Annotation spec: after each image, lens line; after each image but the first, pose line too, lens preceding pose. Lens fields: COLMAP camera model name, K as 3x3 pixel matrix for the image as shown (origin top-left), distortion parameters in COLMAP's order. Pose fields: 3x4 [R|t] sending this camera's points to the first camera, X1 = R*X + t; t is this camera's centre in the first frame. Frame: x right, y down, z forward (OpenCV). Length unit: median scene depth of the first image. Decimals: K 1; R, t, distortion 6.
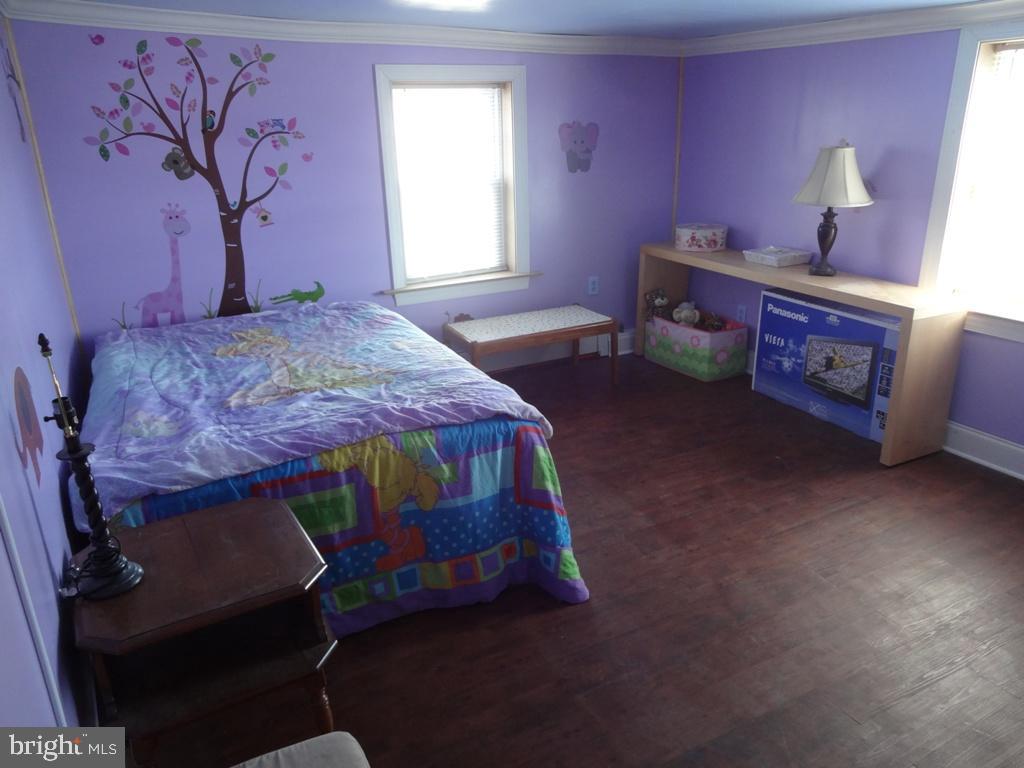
lens RADIAL K [[758.5, 0, 515.6], [0, 758.5, 382.5], [0, 0, 1]] dist [-0.003800, -0.001614]
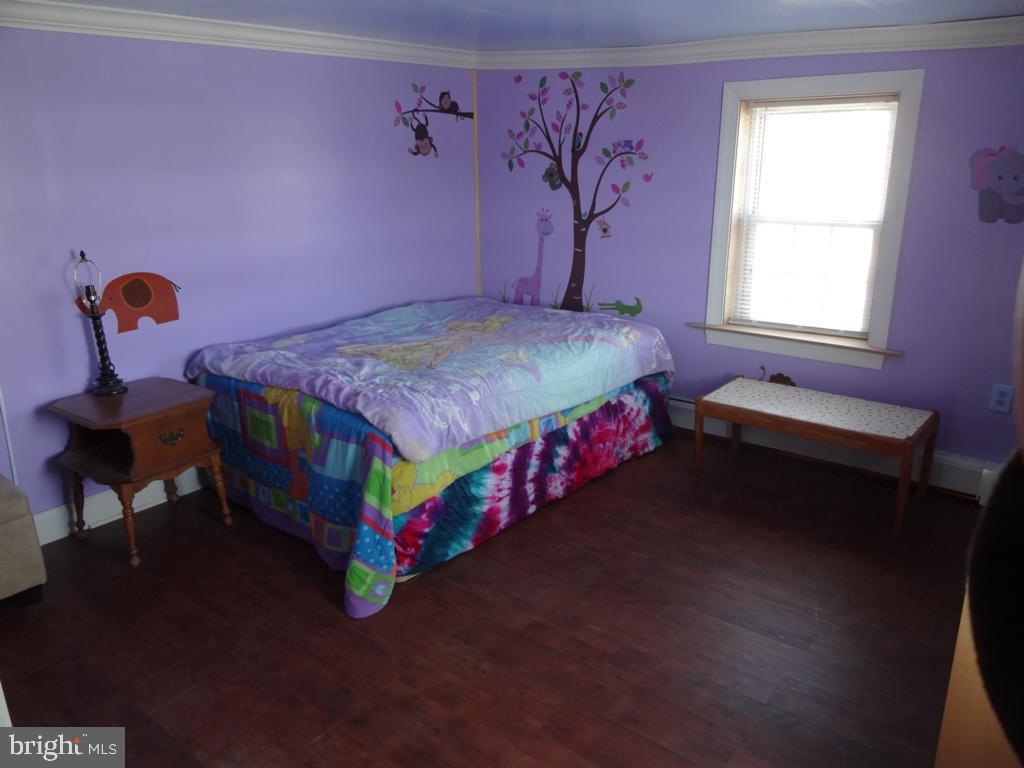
lens RADIAL K [[758.5, 0, 515.6], [0, 758.5, 382.5], [0, 0, 1]] dist [-0.003800, -0.001614]
pose [[0.394913, 0.286855, -0.872787, 0.659642], [-0.300466, 0.938089, 0.172364, -0.167545], [0.868195, 0.194174, 0.456654, 0.450536]]
